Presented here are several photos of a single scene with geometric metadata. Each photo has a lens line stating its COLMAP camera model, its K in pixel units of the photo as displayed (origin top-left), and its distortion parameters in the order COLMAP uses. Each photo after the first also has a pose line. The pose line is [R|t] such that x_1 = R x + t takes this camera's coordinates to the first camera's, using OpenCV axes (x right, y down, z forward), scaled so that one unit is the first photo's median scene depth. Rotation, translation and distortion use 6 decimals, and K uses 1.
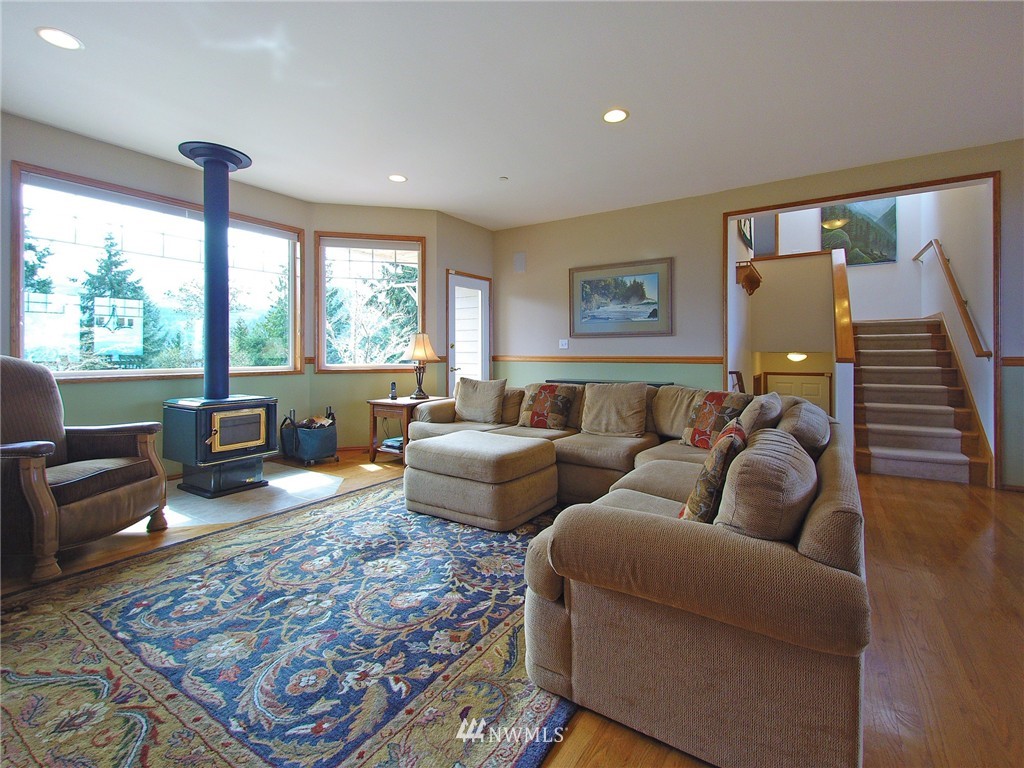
lens RADIAL K [[470.3, 0, 516.0], [0, 470.3, 354.3], [0, 0, 1]] dist [-0.000454, -0.000644]
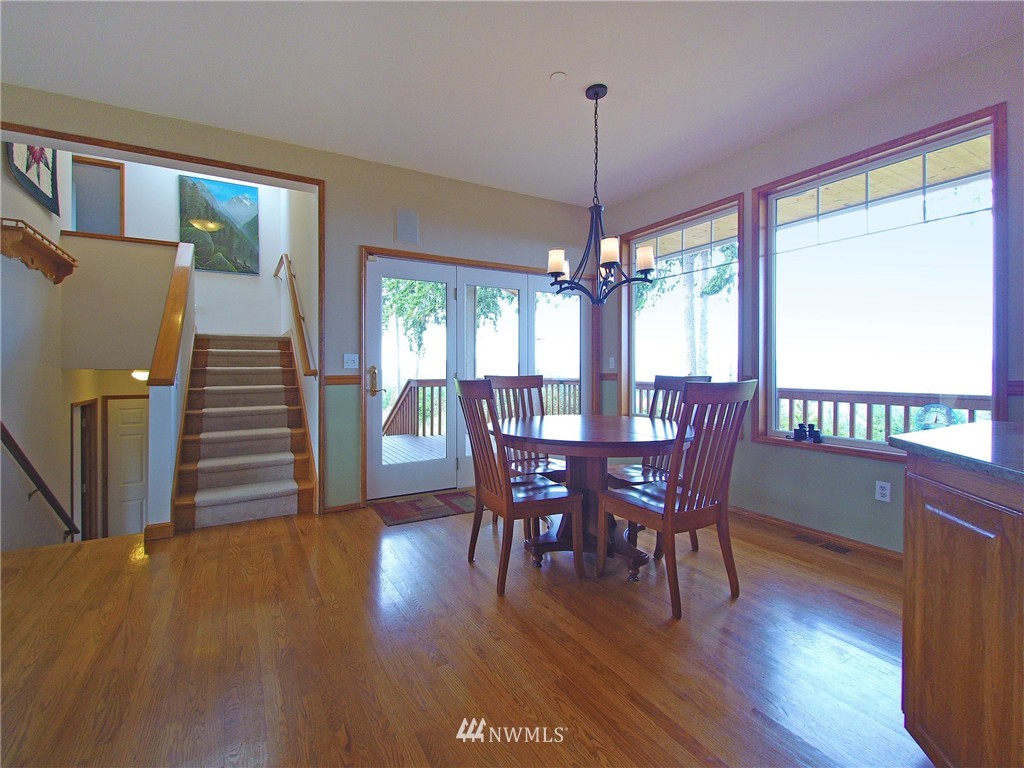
lens RADIAL K [[470.3, 0, 516.0], [0, 470.3, 354.3], [0, 0, 1]] dist [-0.000454, -0.000644]
pose [[0.422114, 0.028858, 0.906083, 0.249221], [0.000467, 0.999486, -0.032051, -0.005702], [-0.906543, 0.013953, 0.421884, 0.181736]]
